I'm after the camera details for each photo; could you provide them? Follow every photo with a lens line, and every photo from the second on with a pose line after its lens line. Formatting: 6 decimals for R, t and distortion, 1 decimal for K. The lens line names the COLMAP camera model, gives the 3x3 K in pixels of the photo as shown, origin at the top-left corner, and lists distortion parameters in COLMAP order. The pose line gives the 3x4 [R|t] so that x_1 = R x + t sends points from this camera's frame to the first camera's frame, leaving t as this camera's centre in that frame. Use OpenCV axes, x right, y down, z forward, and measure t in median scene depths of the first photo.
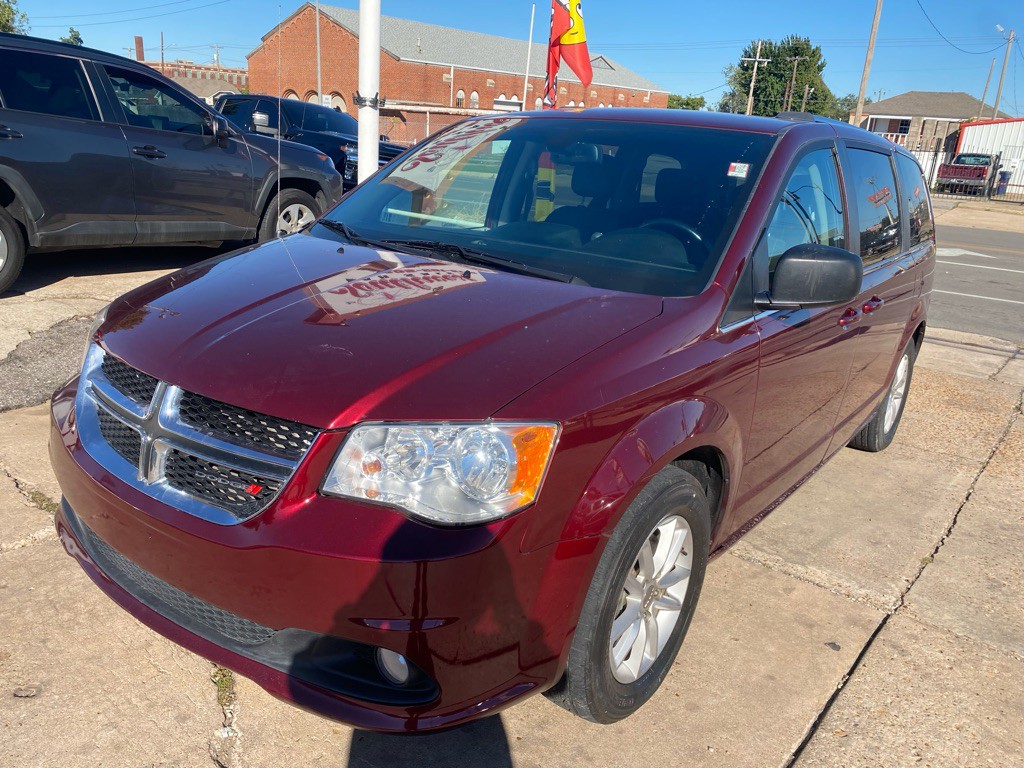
lens RADIAL K [[808.3, 0, 512.0], [0, 808.3, 384.0], [0, 0, 1]] dist [0.013243, -0.002981]
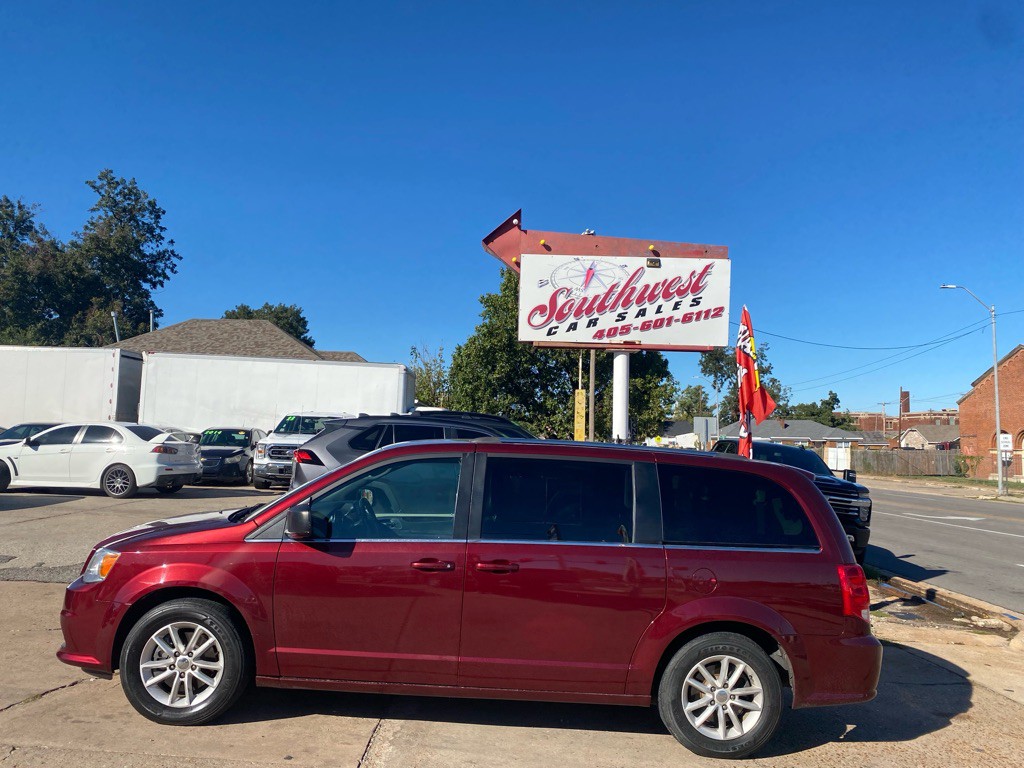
lens RADIAL K [[805.7, 0, 481.6], [0, 805.7, 384.4], [0, 0, 1]] dist [0.136545, -0.250198]
pose [[0.594723, -0.103022, -0.797303, 0.594383], [-0.228510, 0.929185, -0.290513, 0.012380], [0.770771, 0.354966, 0.529066, 0.035290]]
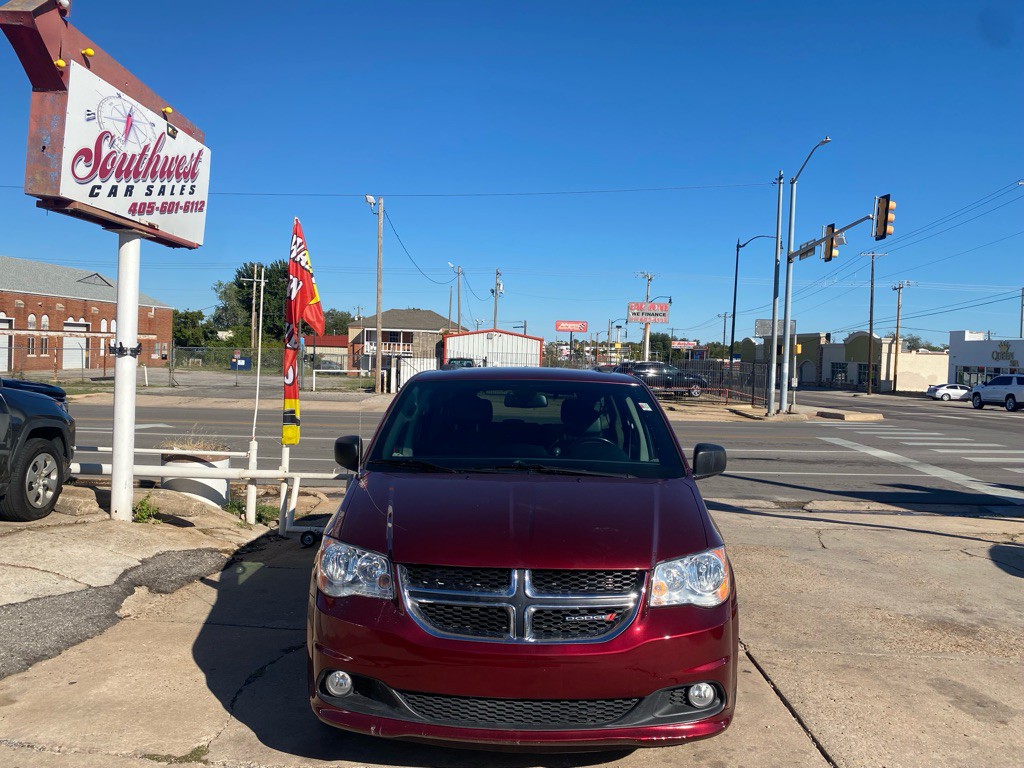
lens RADIAL K [[796.6, 0, 530.1], [0, 796.6, 378.2], [0, 0, 1]] dist [0.005663, 0.002196]
pose [[0.802851, -0.051117, 0.593984, -0.277986], [0.197450, 0.962887, -0.184017, -0.011942], [-0.562534, 0.265020, 0.783148, -0.086505]]
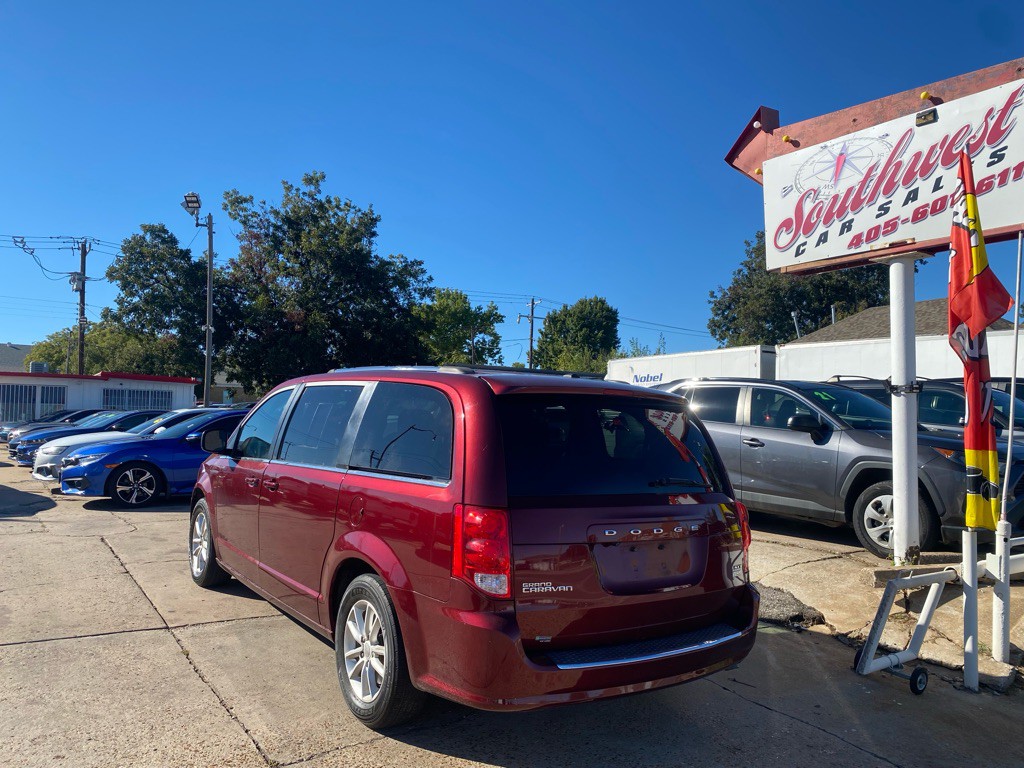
lens RADIAL K [[786.8, 0, 482.9], [0, 786.8, 386.9], [0, 0, 1]] dist [0.004520, -0.000466]
pose [[-0.340687, -0.119567, -0.932543, 0.638061], [-0.319755, 0.947489, -0.004667, -0.140871], [0.884132, 0.296595, -0.361029, 0.665208]]
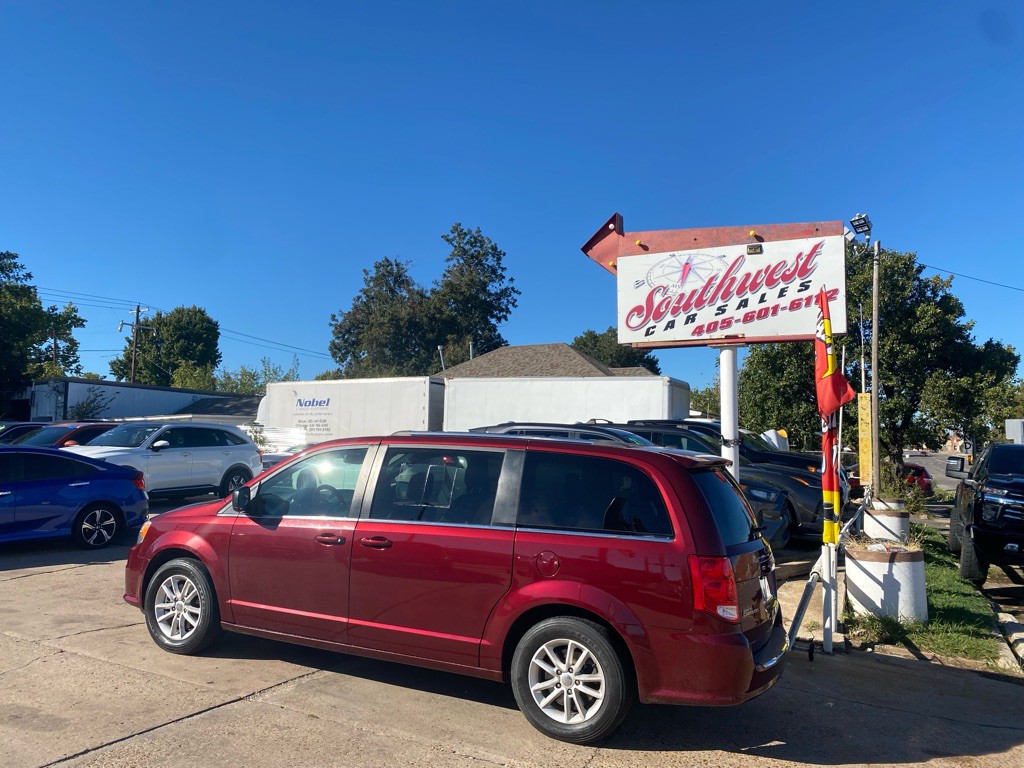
lens RADIAL K [[797.2, 0, 469.5], [0, 797.2, 386.8], [0, 0, 1]] dist [0.110478, -0.245235]
pose [[0.159329, -0.140216, -0.977217, 0.770790], [-0.299484, 0.936351, -0.183181, -0.052266], [0.940704, 0.321847, 0.107196, 0.325063]]
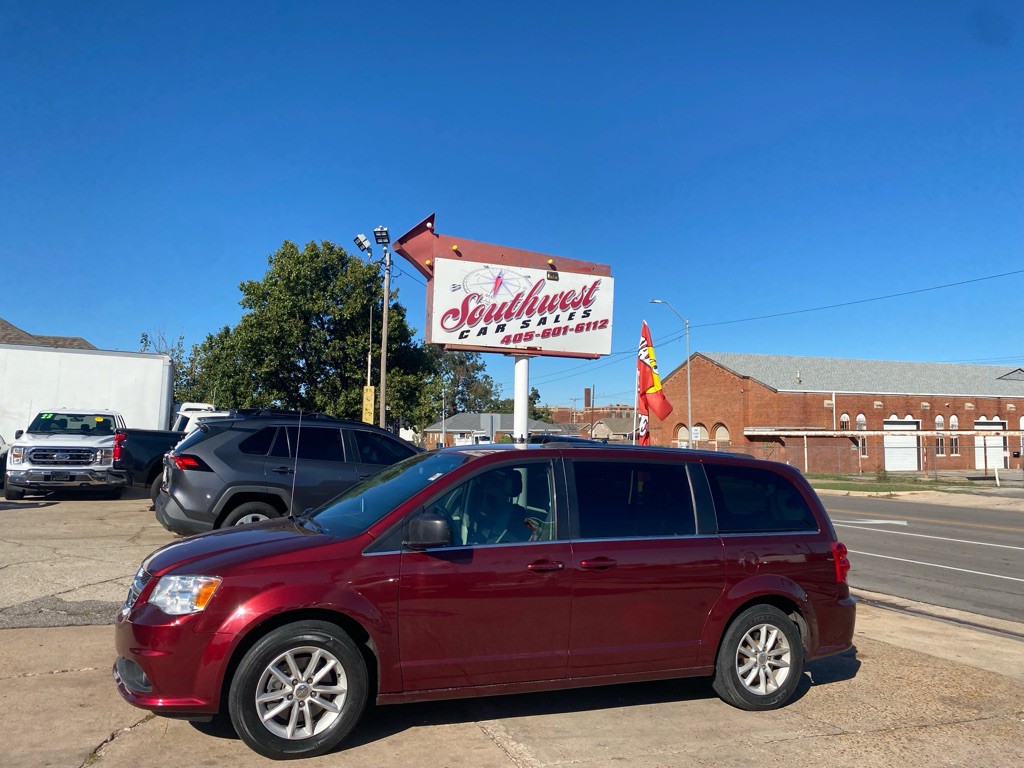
lens RADIAL K [[809.7, 0, 512.7], [0, 809.7, 373.2], [0, 0, 1]] dist [0.130653, -0.250026]
pose [[0.864751, -0.092086, -0.493686, 0.413030], [-0.110303, 0.924213, -0.365600, 0.059429], [0.489938, 0.370608, 0.789056, -0.165490]]
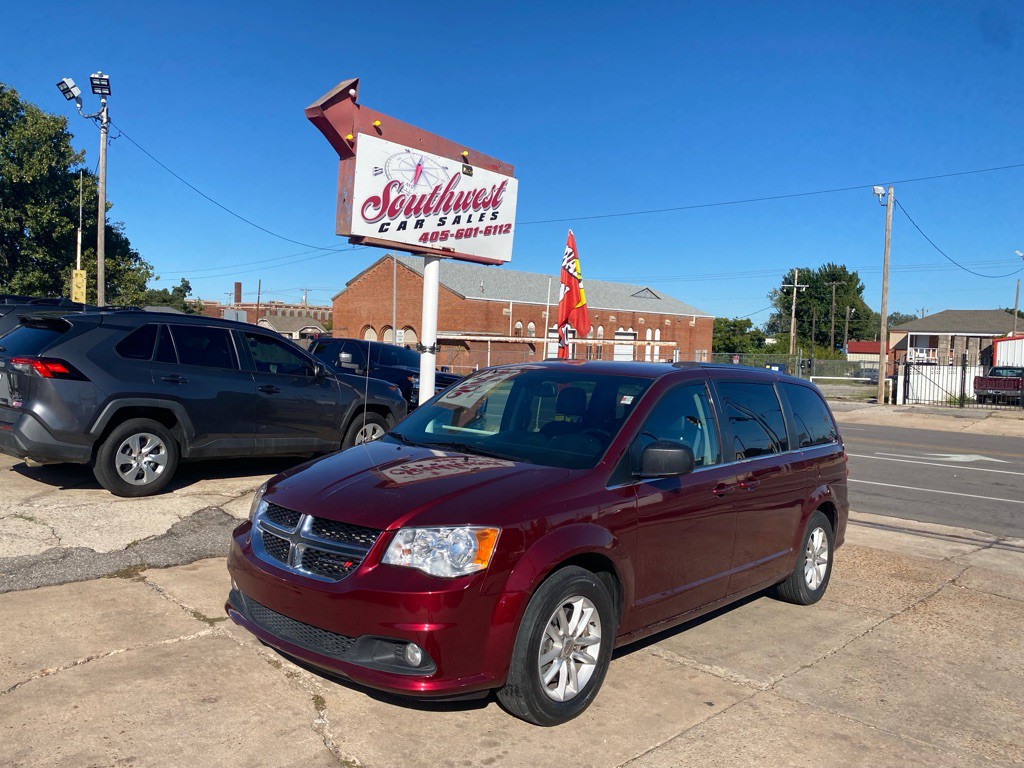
lens RADIAL K [[803.7, 0, 512.0], [0, 803.7, 384.0], [0, 0, 1]] dist [0.132059, -0.250453]
pose [[0.996773, -0.020845, -0.077523, 0.053016], [-0.000131, 0.965277, -0.261230, 0.048087], [0.080276, 0.260397, 0.962159, -0.214536]]
